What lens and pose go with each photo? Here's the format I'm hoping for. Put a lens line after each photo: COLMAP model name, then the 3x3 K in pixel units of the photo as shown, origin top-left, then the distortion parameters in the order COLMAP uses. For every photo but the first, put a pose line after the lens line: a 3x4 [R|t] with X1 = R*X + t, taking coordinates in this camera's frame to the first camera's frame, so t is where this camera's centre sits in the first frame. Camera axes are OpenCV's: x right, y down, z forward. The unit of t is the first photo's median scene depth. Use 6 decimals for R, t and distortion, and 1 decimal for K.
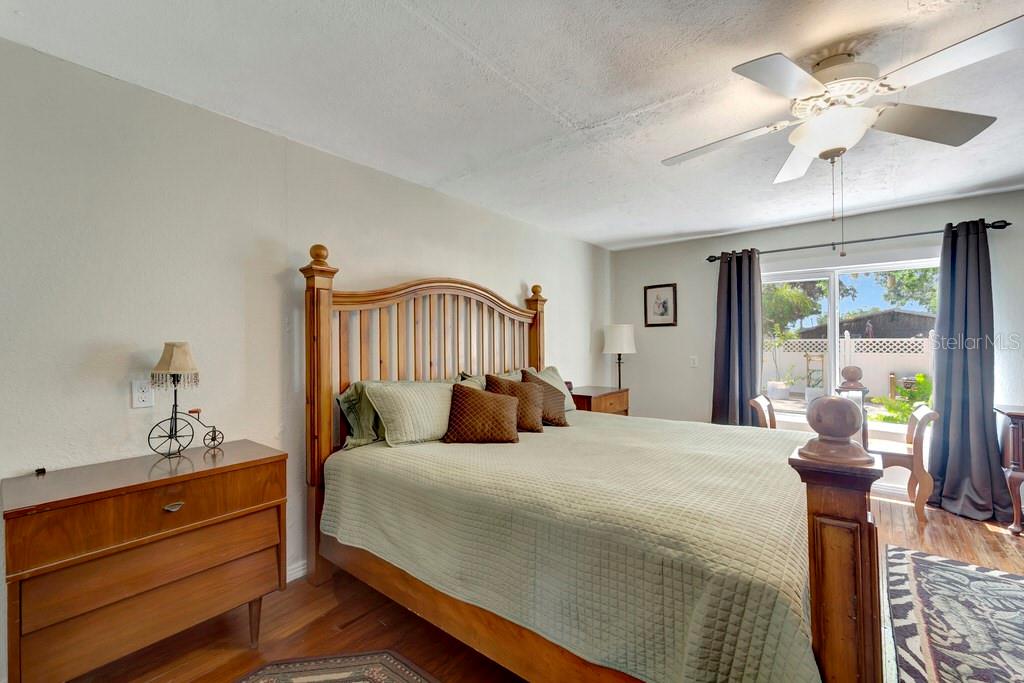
lens RADIAL K [[427.3, 0, 506.8], [0, 427.3, 336.2], [0, 0, 1]] dist [0.000507, 0.001030]
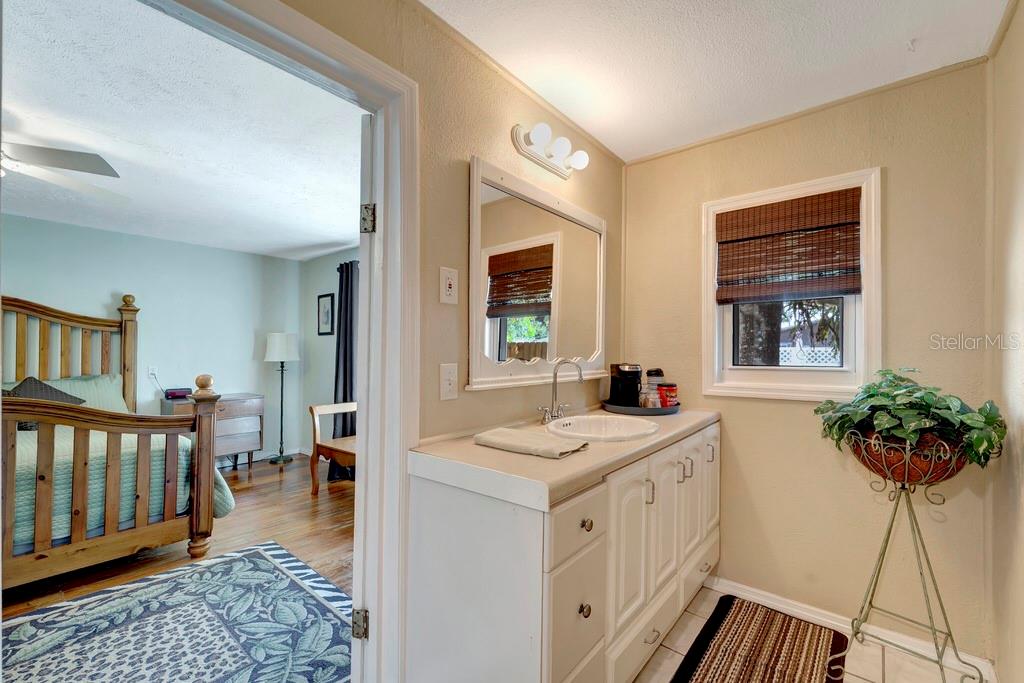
lens RADIAL K [[427.3, 0, 511.5], [0, 427.3, 352.7], [0, 0, 1]] dist [0.000507, 0.001030]
pose [[0.999915, 0.012069, -0.004857, 1.739647], [-0.011922, 0.999501, 0.029252, -0.035953], [0.005208, -0.029191, 0.999560, -0.088380]]
